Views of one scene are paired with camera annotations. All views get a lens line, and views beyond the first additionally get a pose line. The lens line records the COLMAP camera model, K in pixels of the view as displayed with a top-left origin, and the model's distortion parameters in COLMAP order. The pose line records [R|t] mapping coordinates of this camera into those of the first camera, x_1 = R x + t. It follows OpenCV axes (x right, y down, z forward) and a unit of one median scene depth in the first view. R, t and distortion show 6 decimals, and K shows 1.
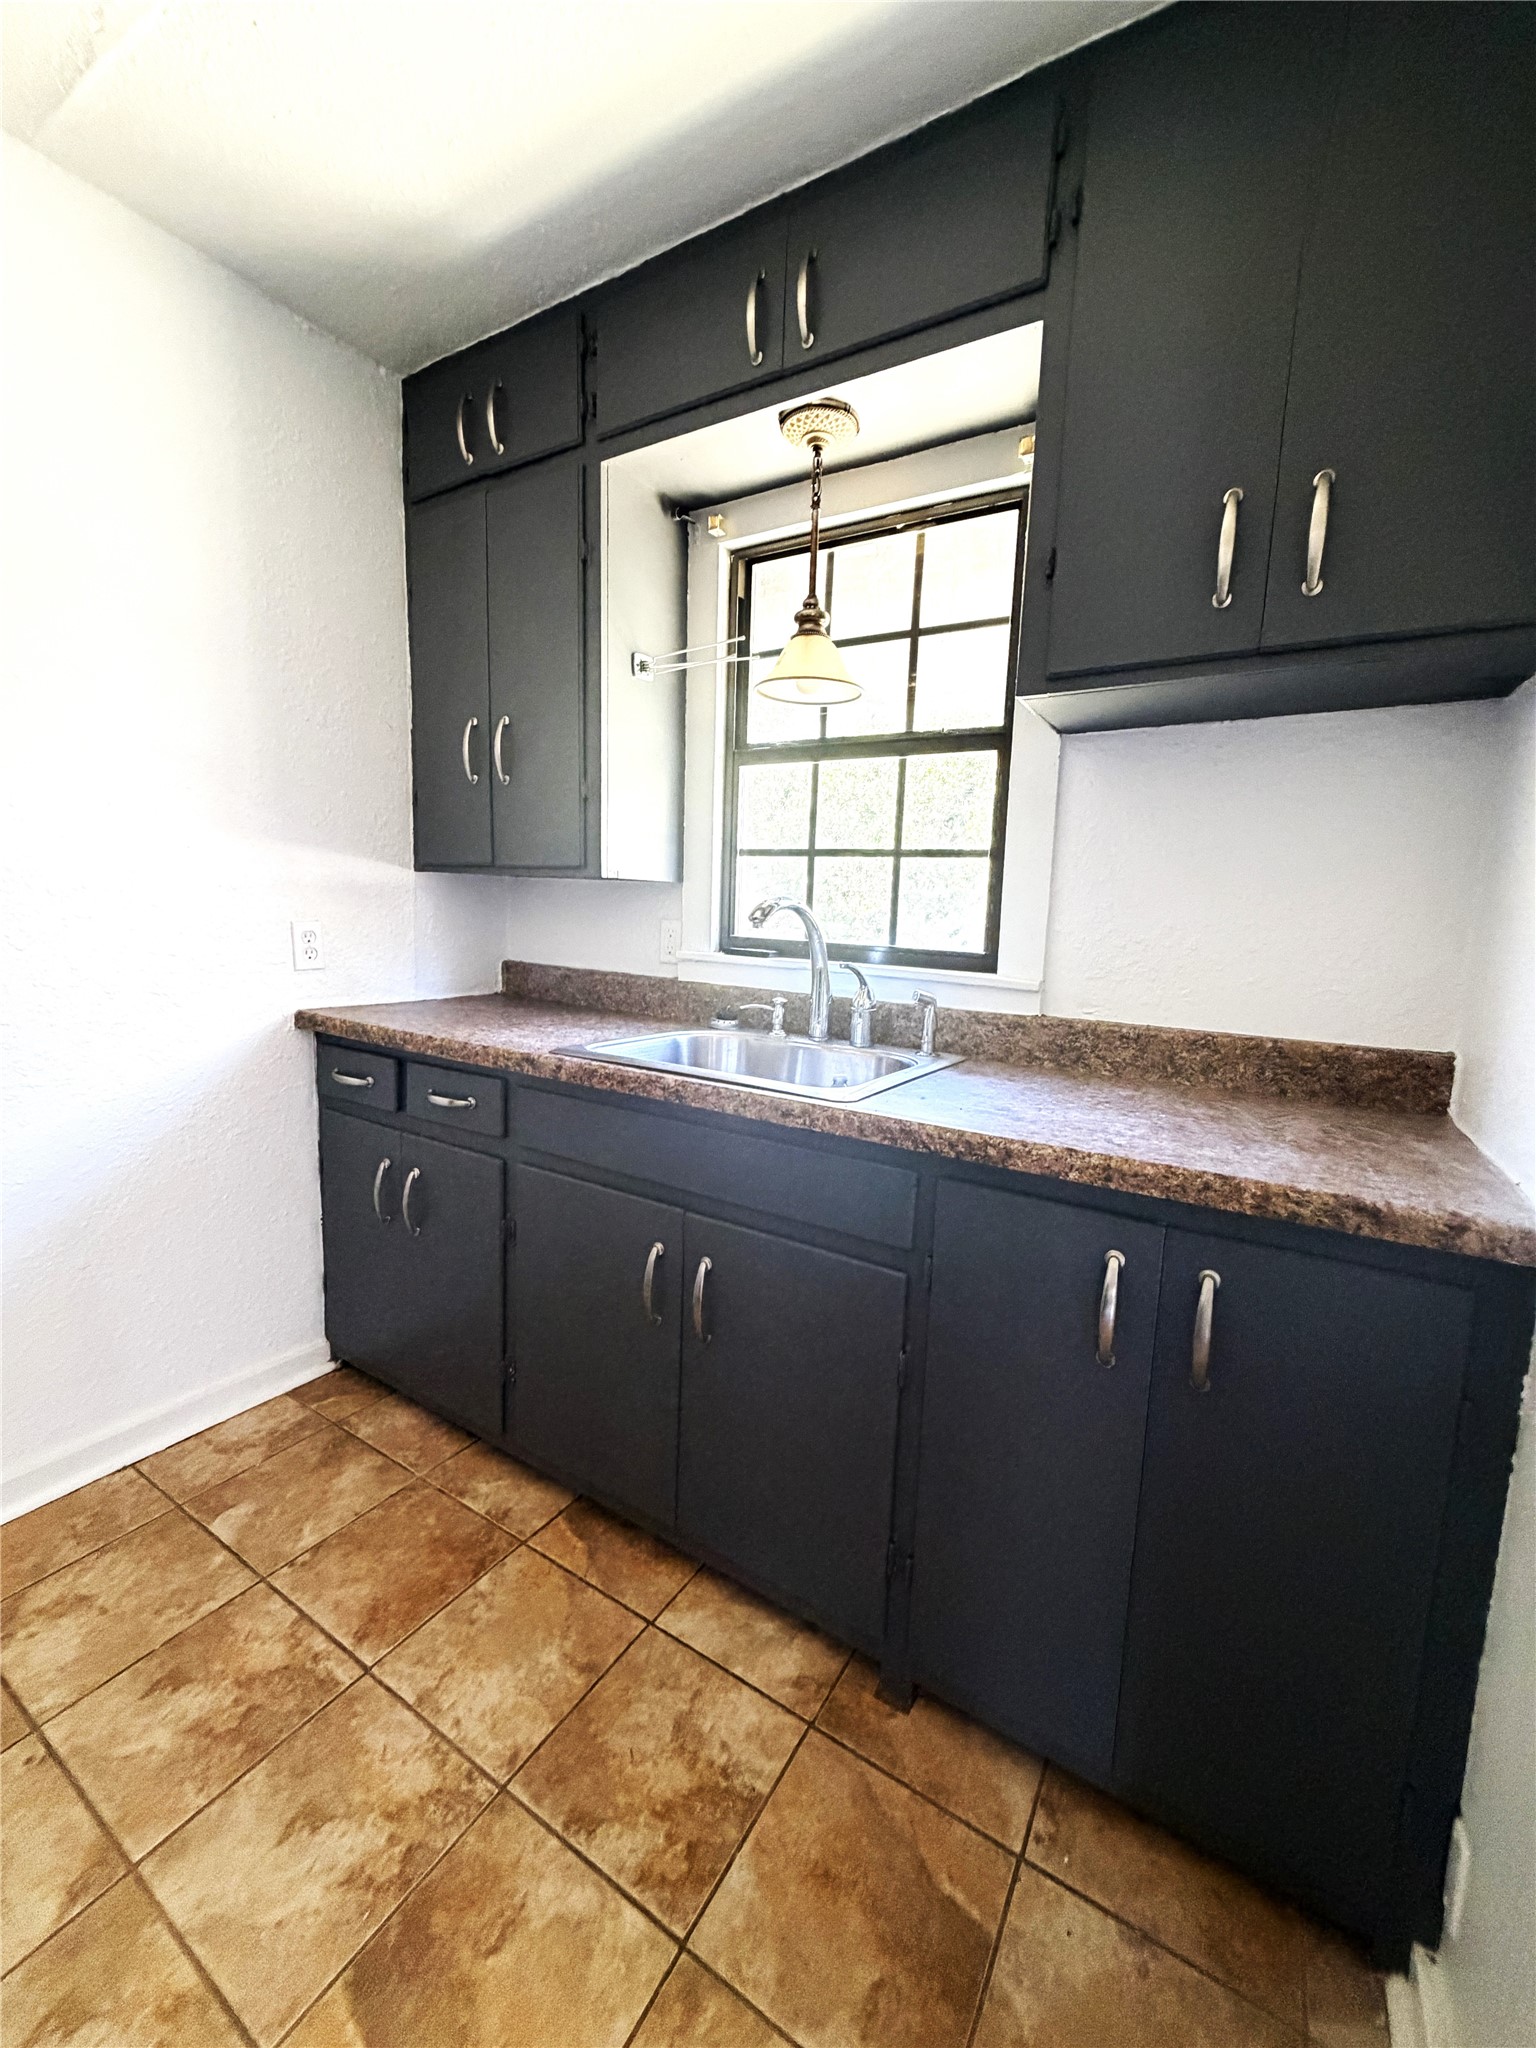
lens RADIAL K [[815.3, 0, 771.0], [0, 815.3, 1020.1], [0, 0, 1]] dist [0.001188, -0.000120]
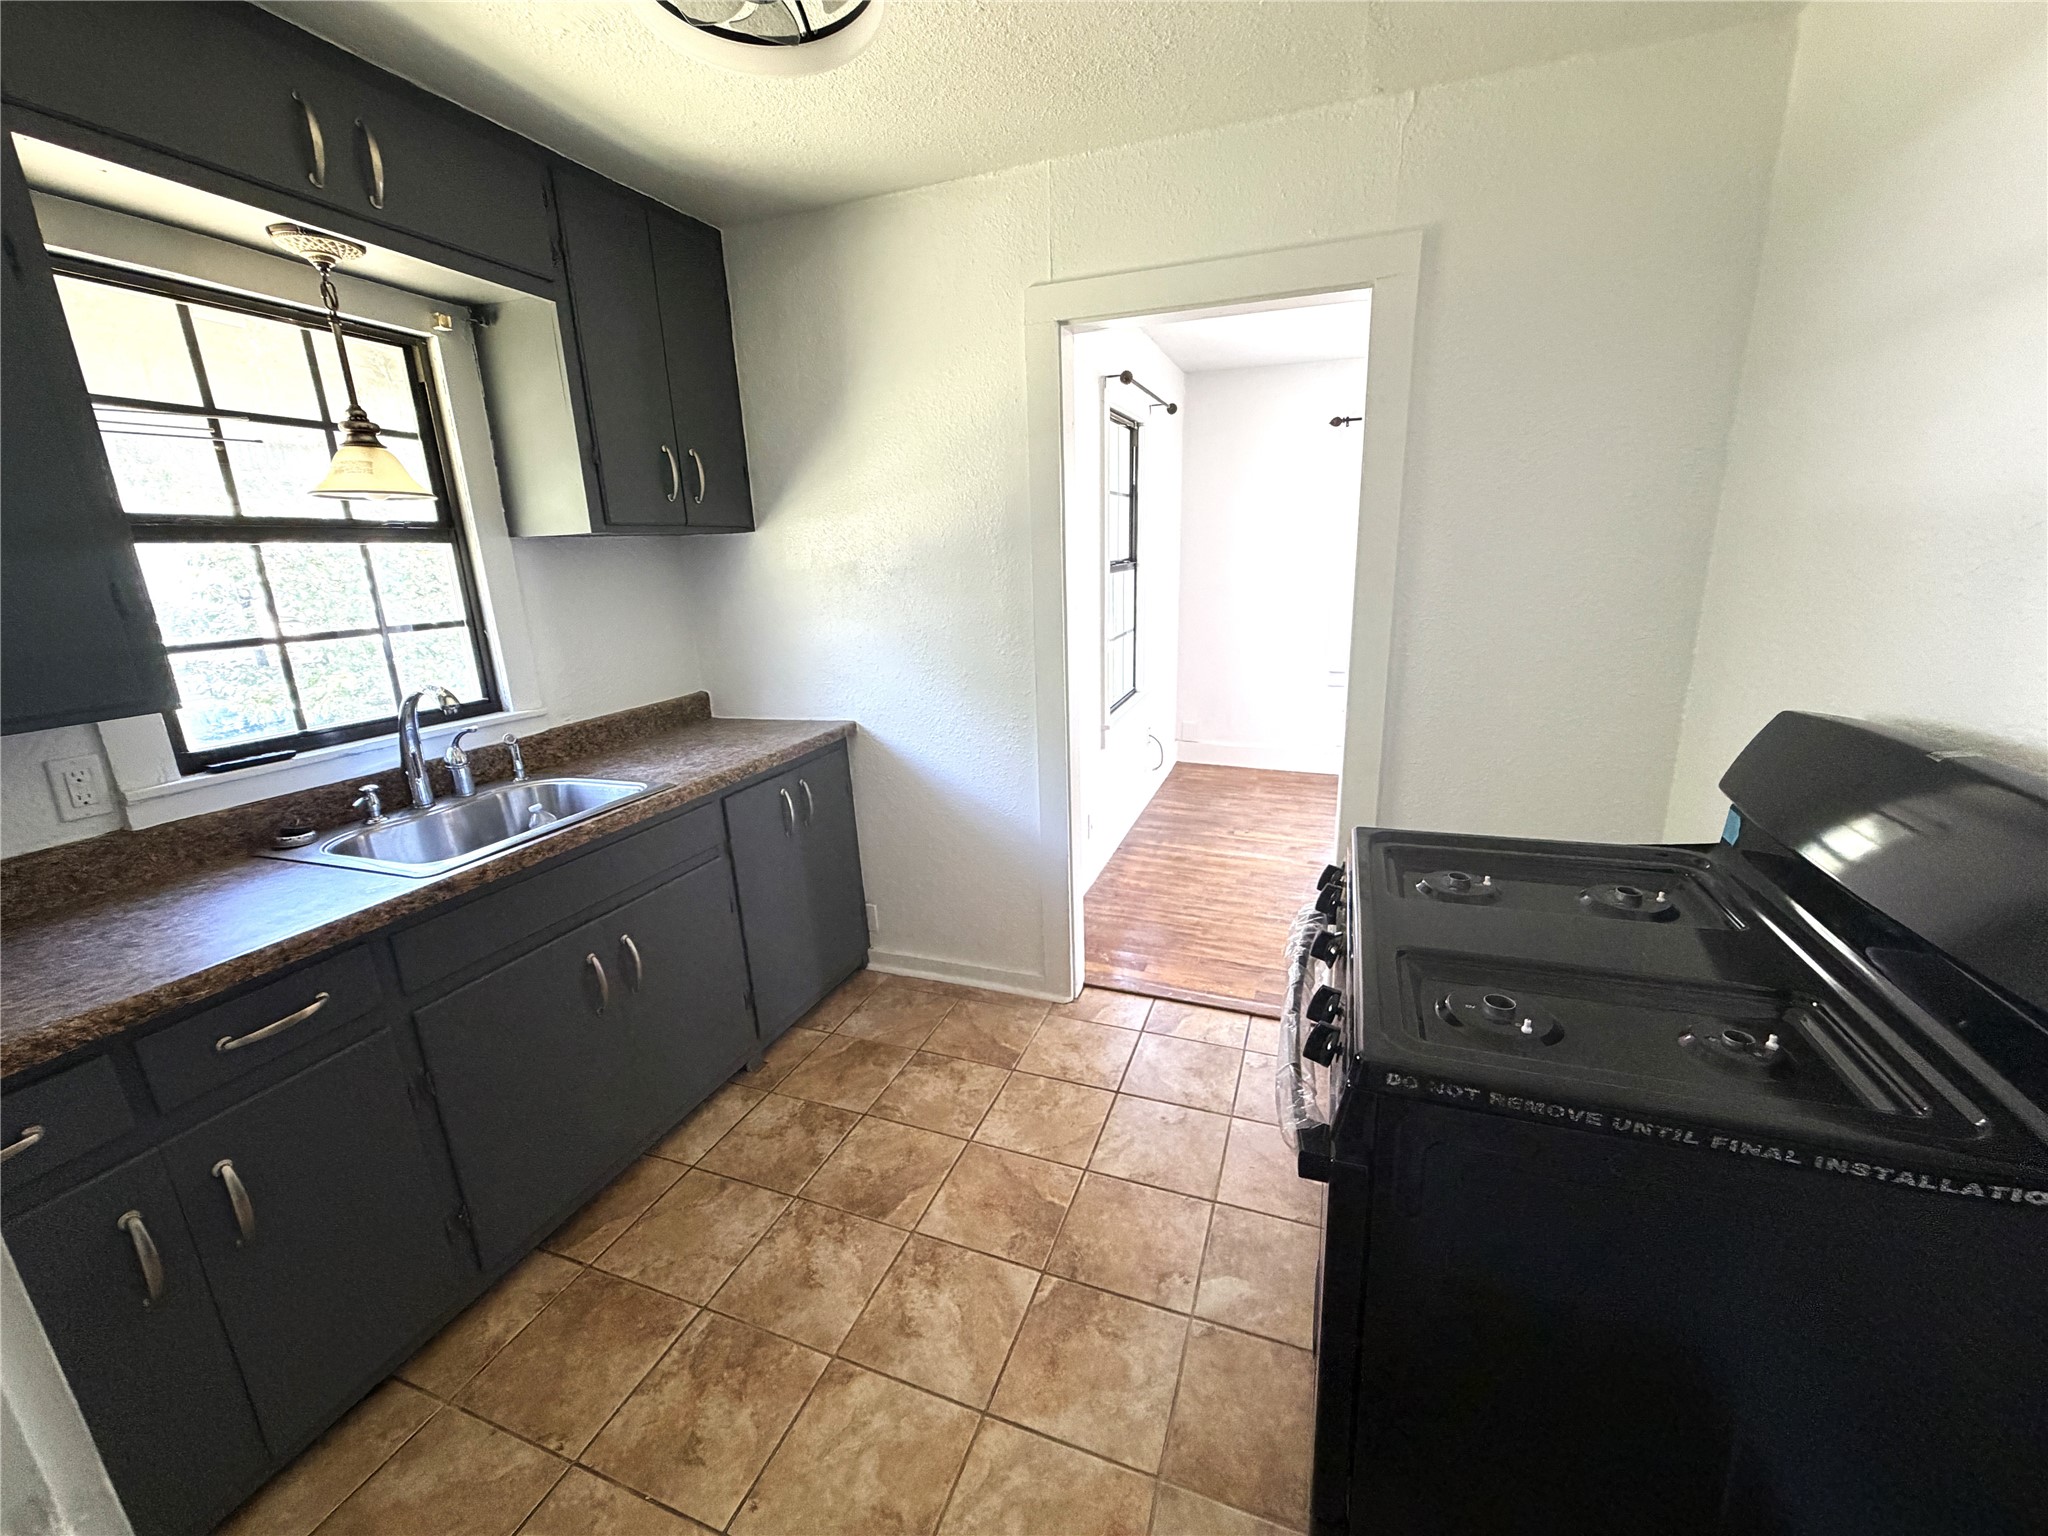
lens RADIAL K [[815.3, 0, 1019.9], [0, 815.3, 764.3], [0, 0, 1]] dist [0.001188, -0.000120]
pose [[-0.186445, -0.280644, 0.941529, -1.548764], [0.168849, 0.934921, 0.312111, -0.330693], [-0.967847, 0.217168, -0.126925, 0.481804]]
